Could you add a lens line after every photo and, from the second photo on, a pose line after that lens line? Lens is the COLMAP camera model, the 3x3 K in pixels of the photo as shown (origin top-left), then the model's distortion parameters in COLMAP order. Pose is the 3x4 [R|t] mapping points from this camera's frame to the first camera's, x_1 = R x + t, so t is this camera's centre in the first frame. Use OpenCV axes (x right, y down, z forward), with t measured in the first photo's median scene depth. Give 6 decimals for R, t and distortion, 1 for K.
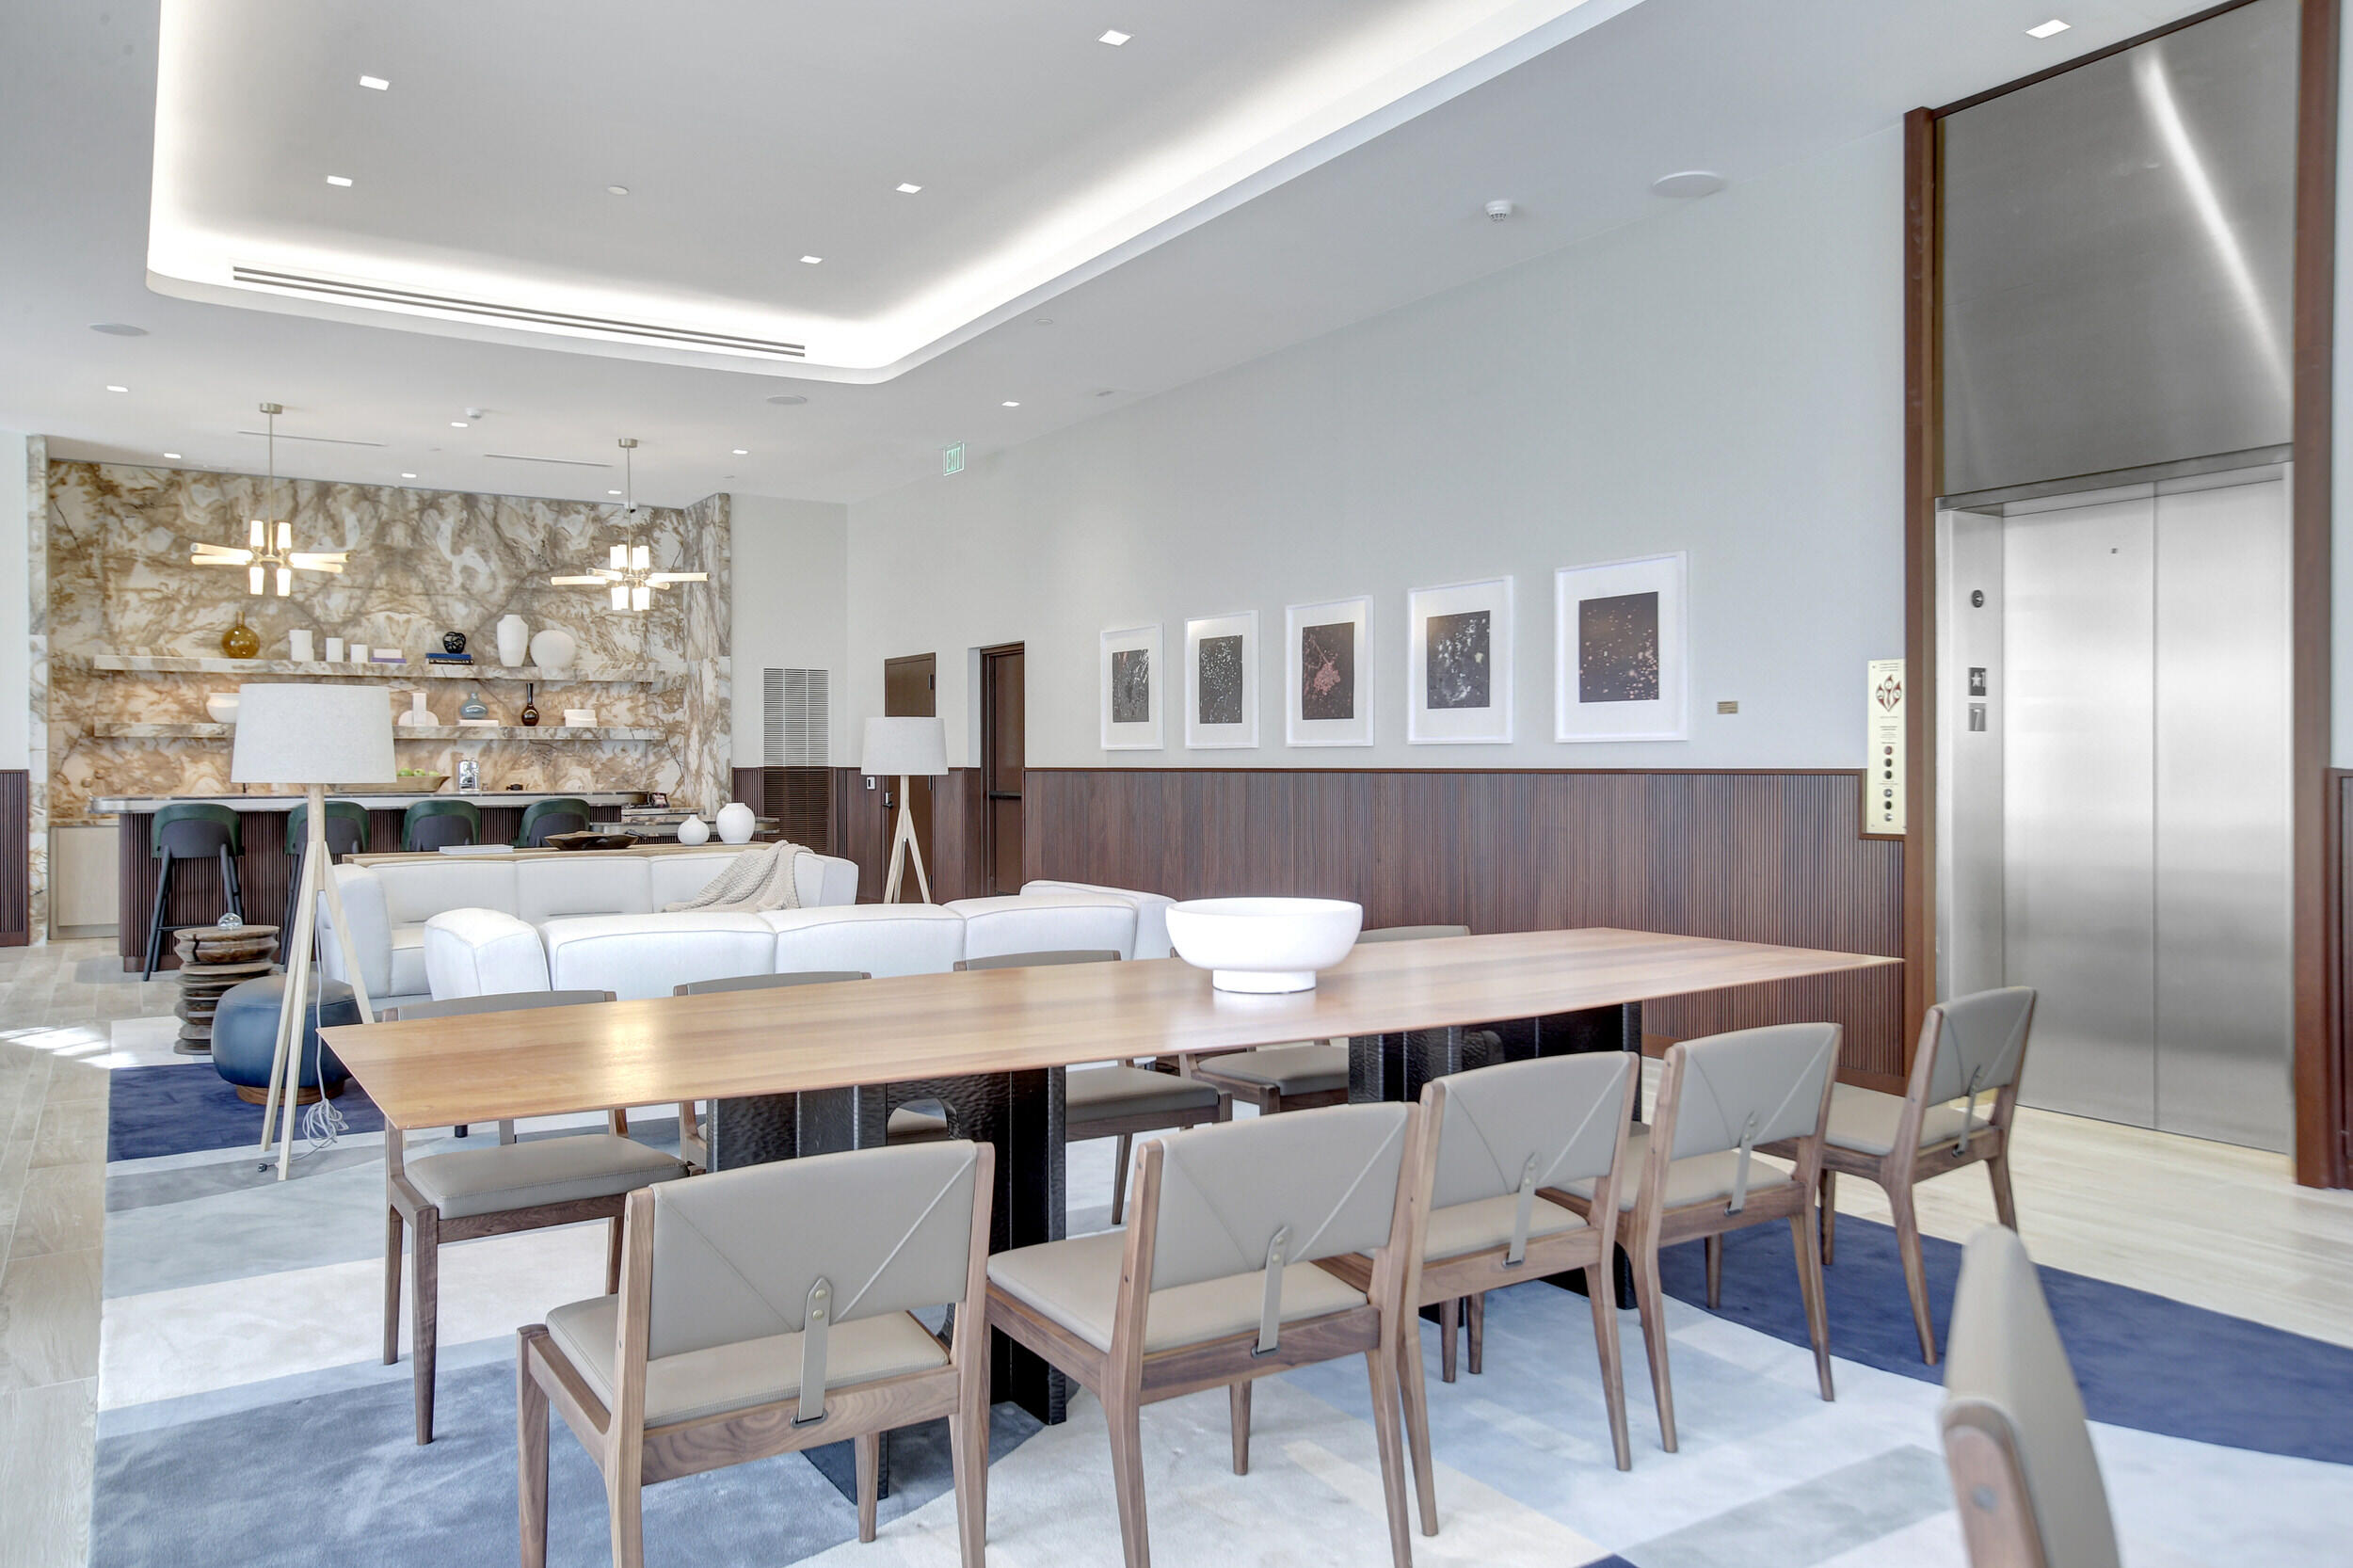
lens RADIAL K [[1695.5, 0, 1125.0], [0, 1695.5, 749.4], [0, 0, 1]] dist [0.071429, 0.007438]
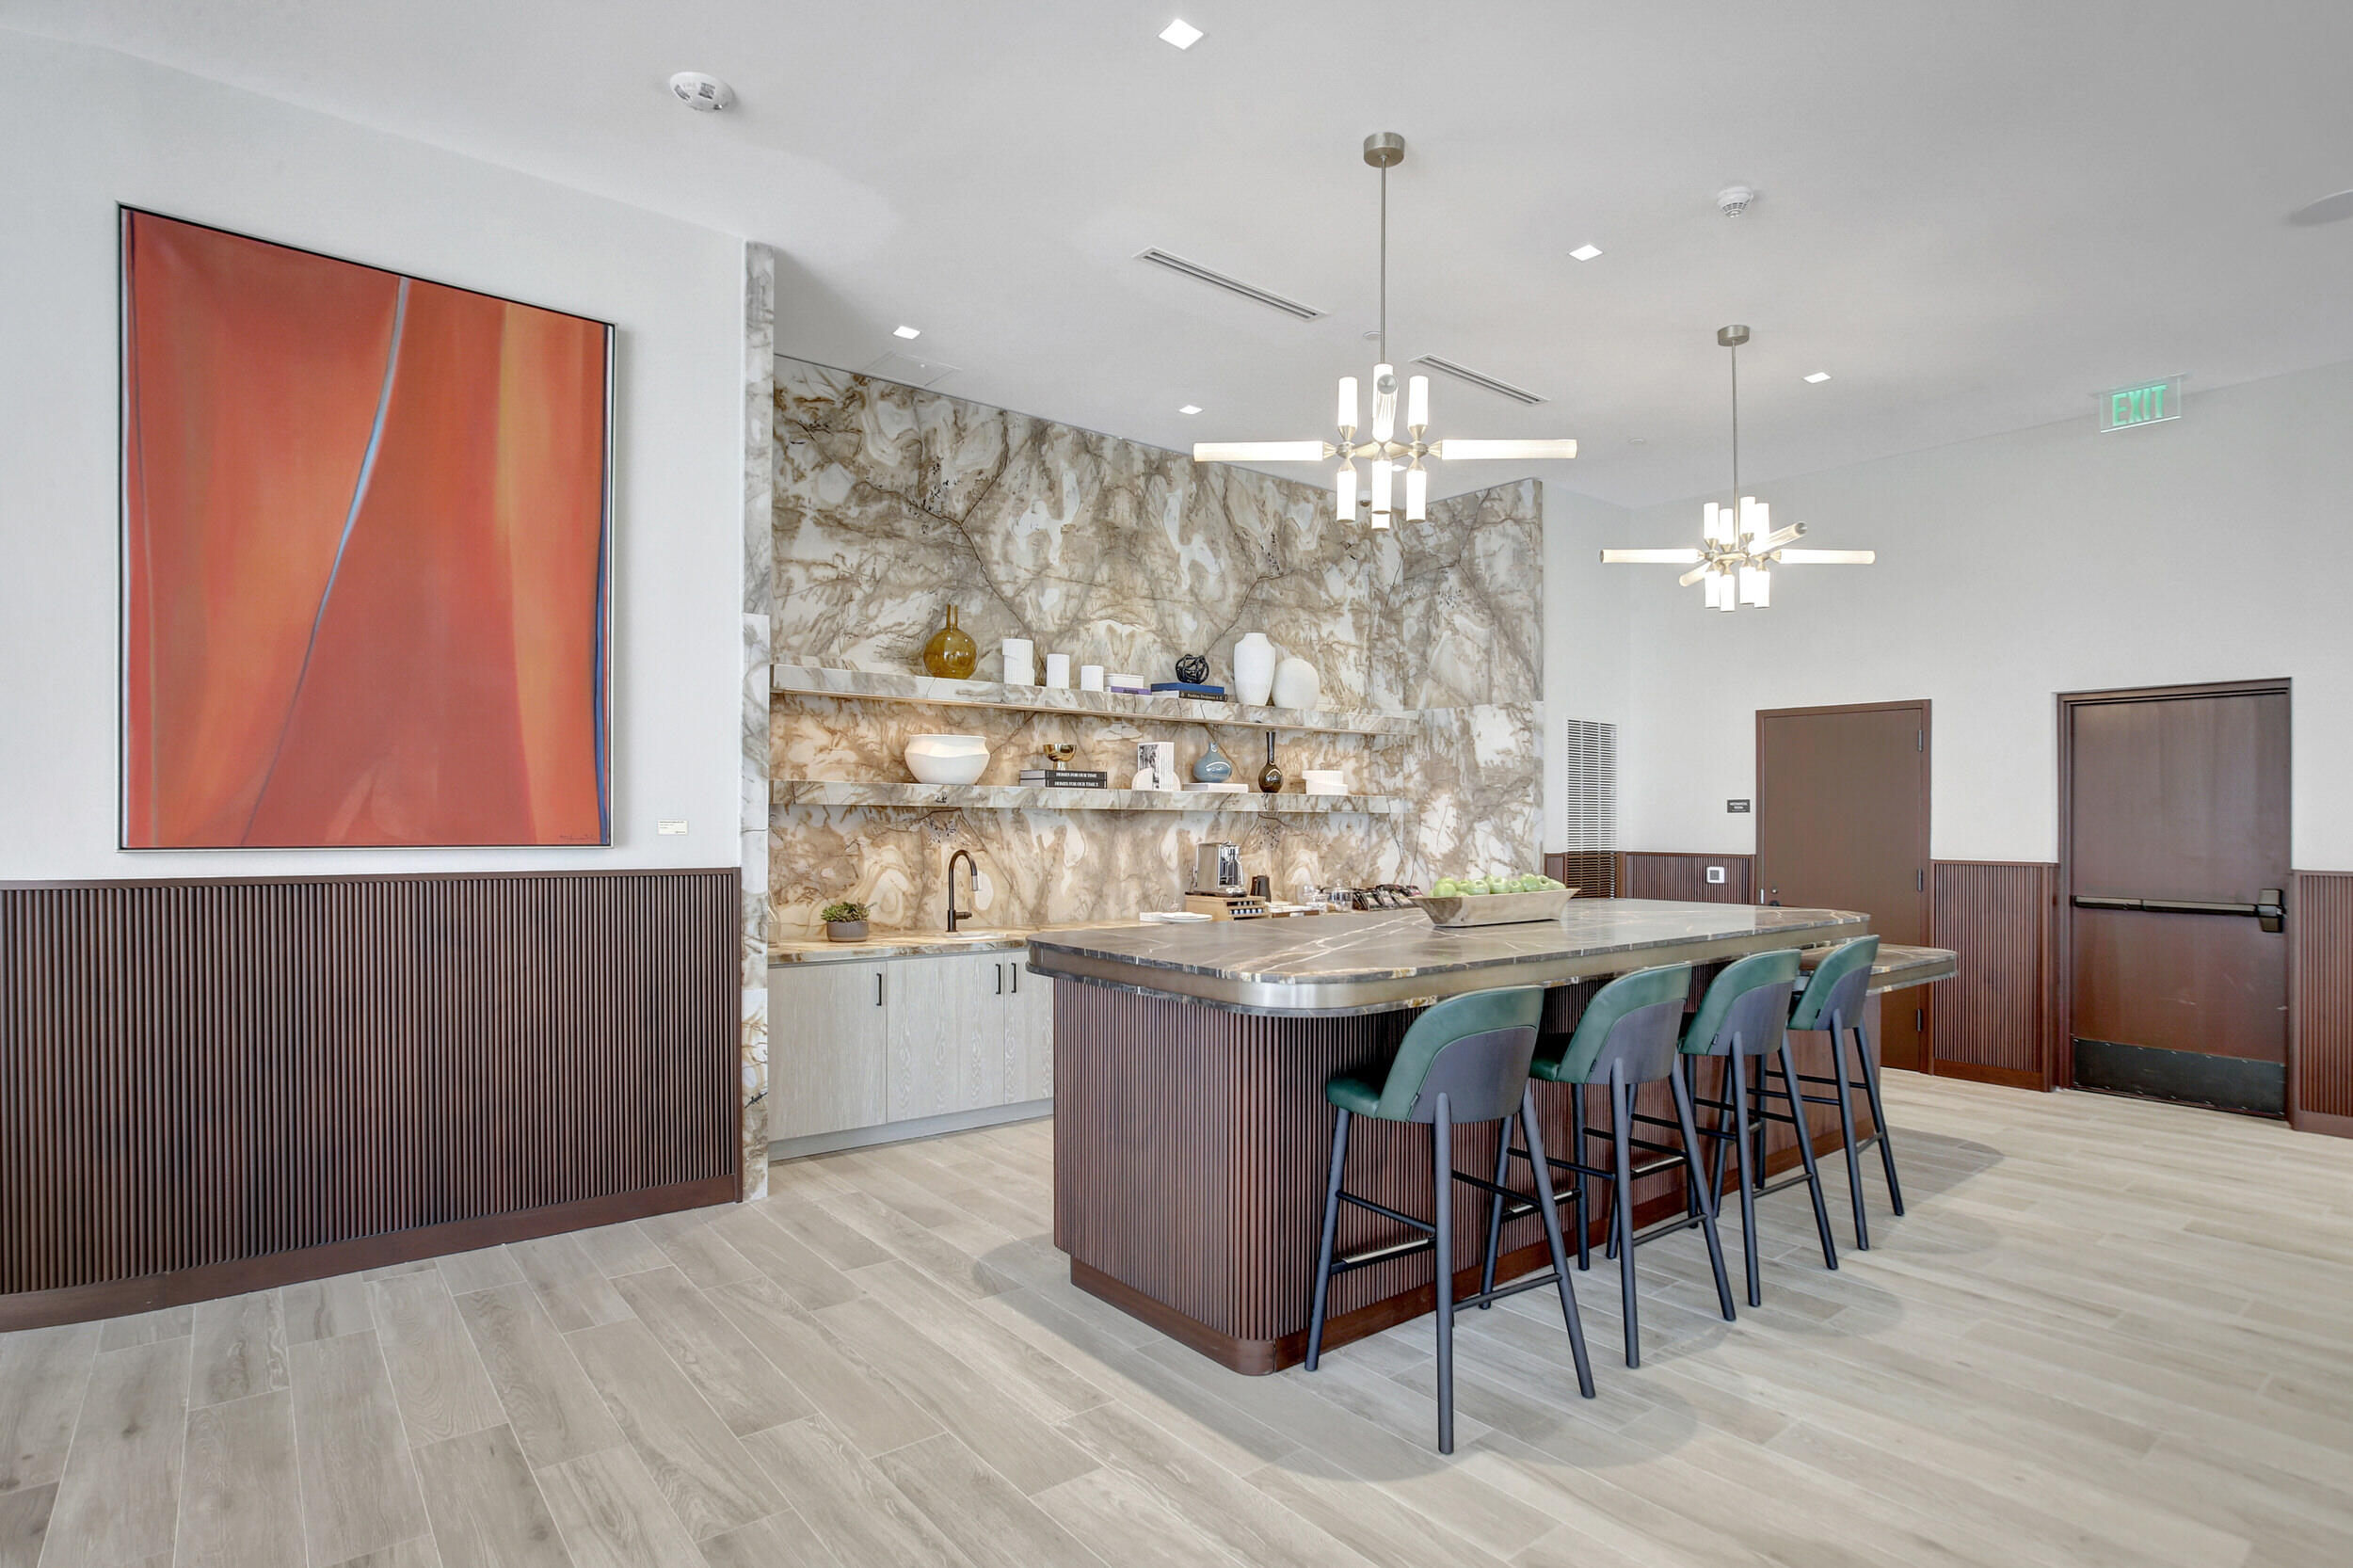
lens RADIAL K [[1195.9, 0, 1179.2], [0, 1195.9, 806.4], [0, 0, 1]] dist [-0.024706, 0.000497]
pose [[0.986188, 0.012332, 0.165168, -0.504008], [-0.012075, 0.999924, -0.002560, -0.006864], [-0.165187, 0.000530, 0.986262, 0.563328]]
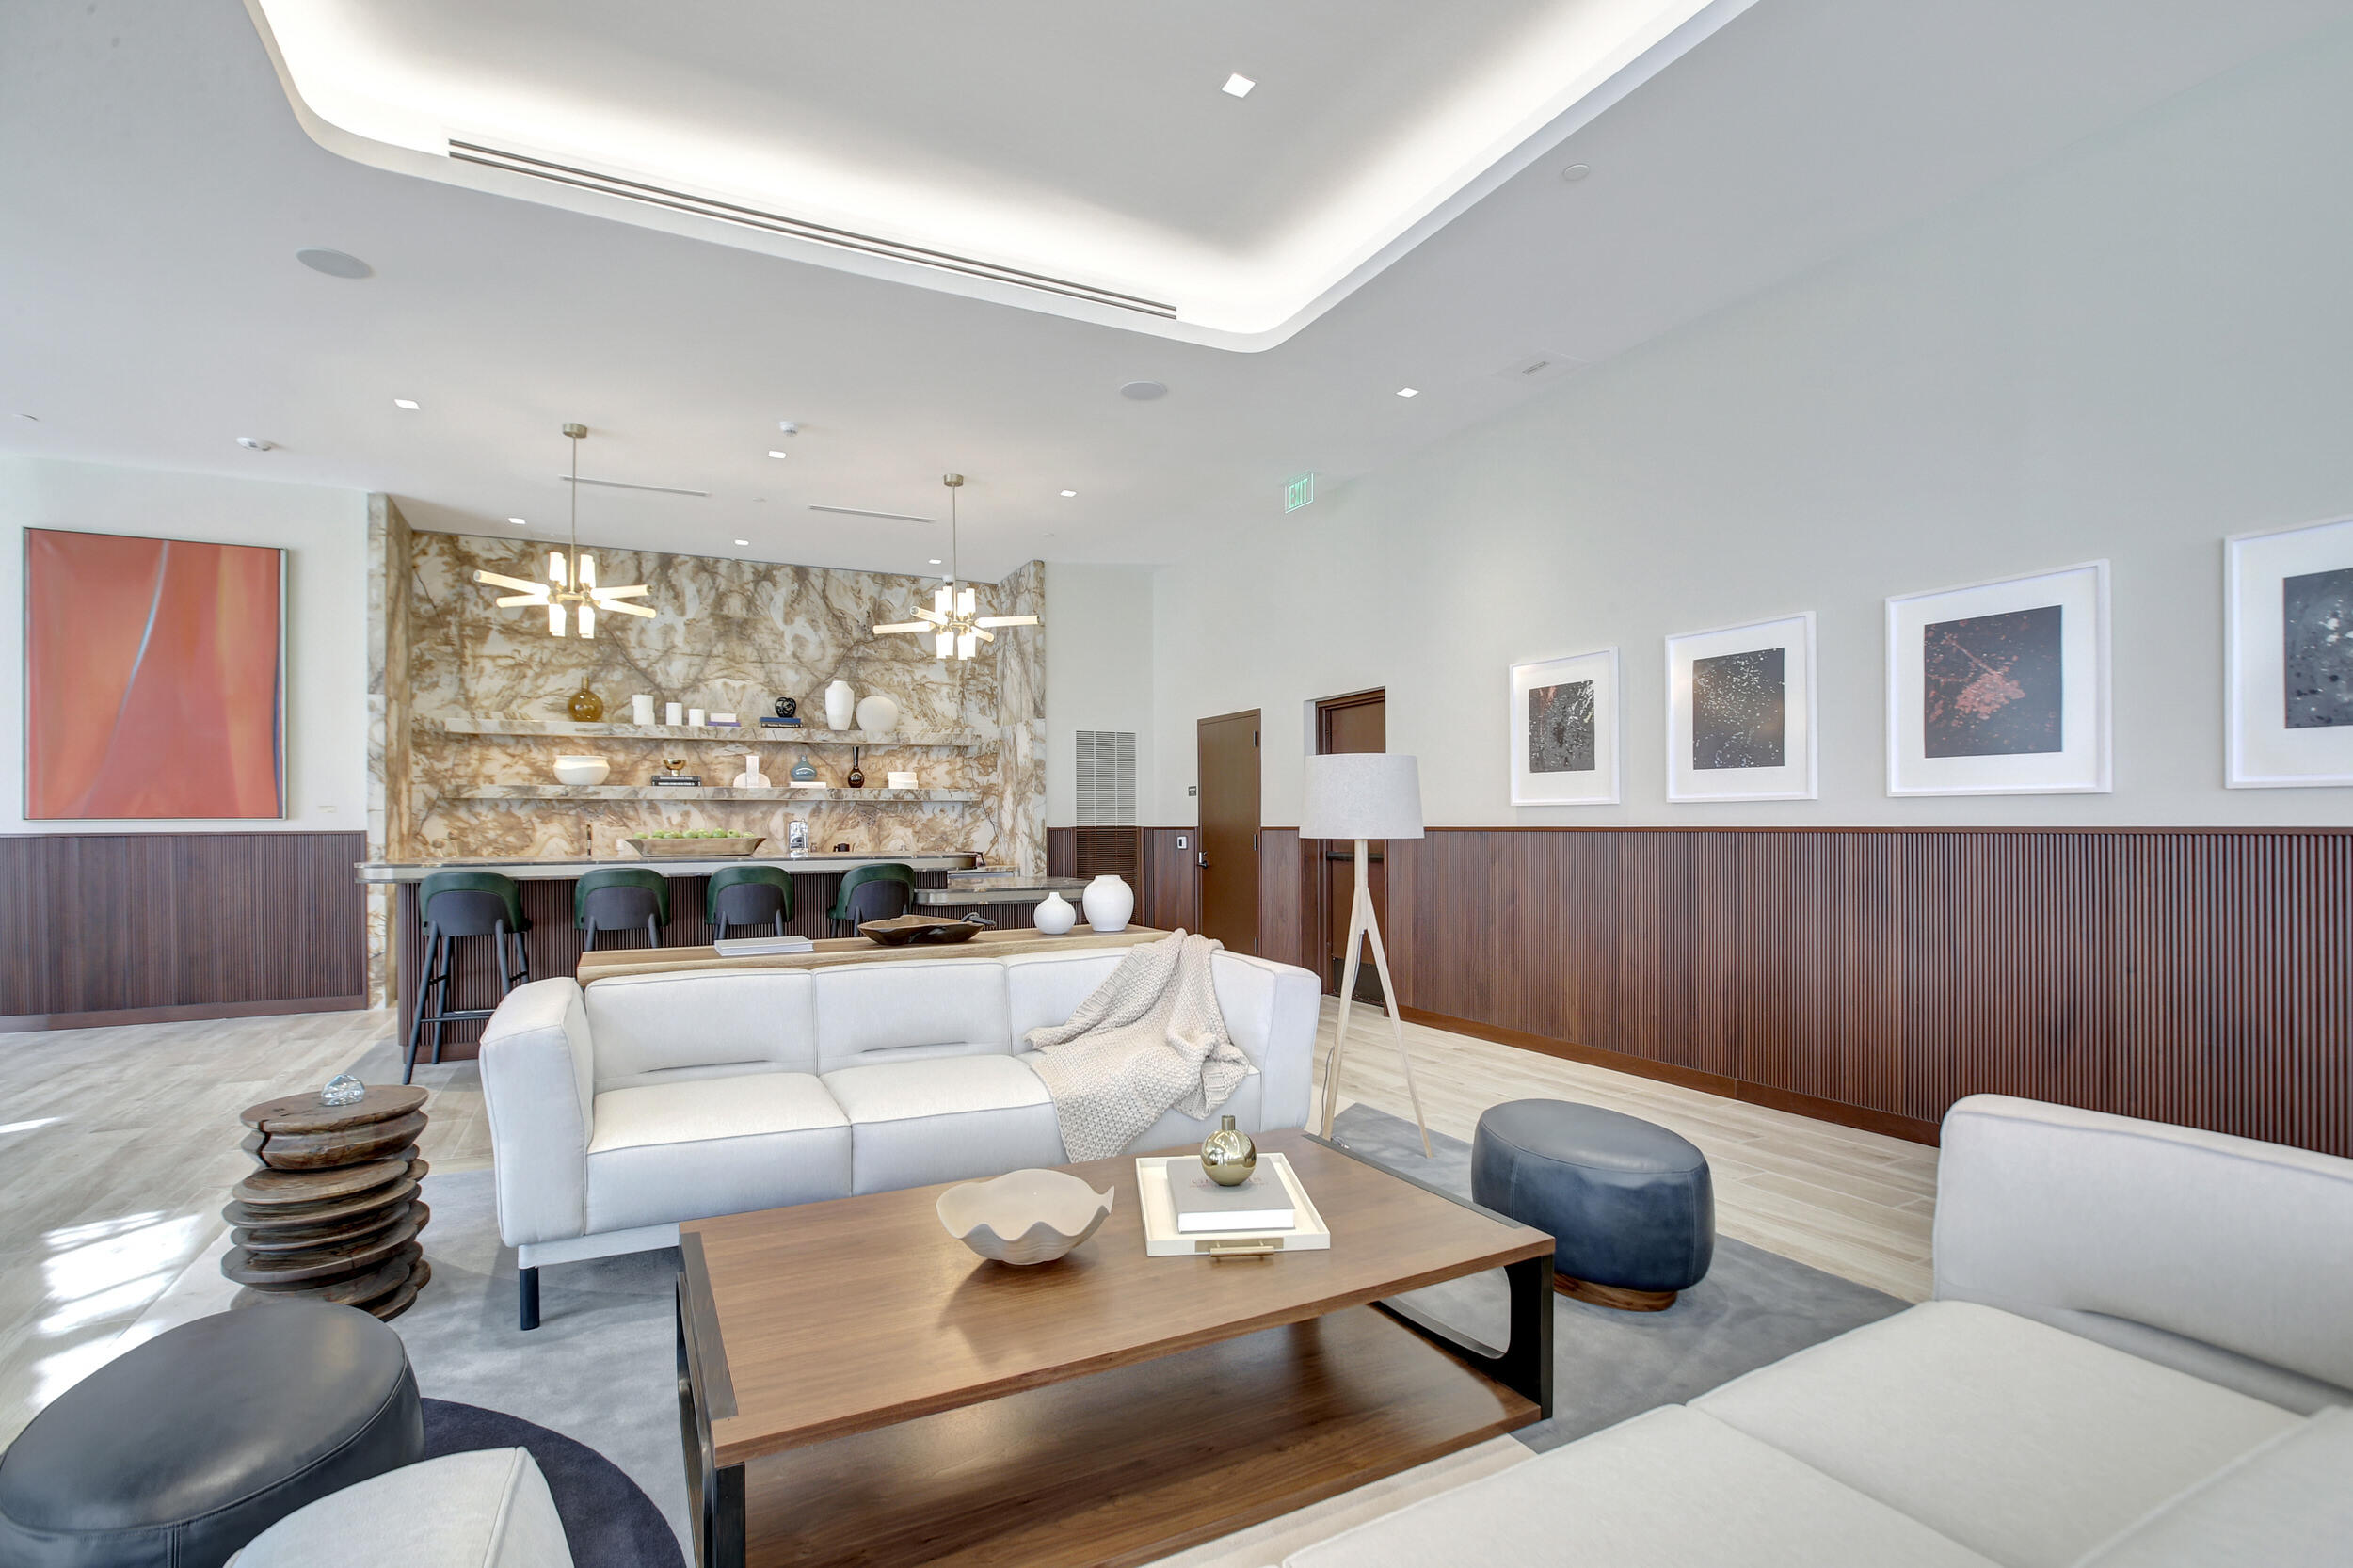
lens RADIAL K [[1085.7, 0, 1176.5], [0, 1085.7, 817.2], [0, 0, 1]] dist [-0.014887, 0.000795]
pose [[0.998242, -0.002664, -0.059213, -0.122952], [0.002794, 0.999994, 0.002106, 0.003619], [0.059207, -0.002267, 0.998243, 0.380224]]
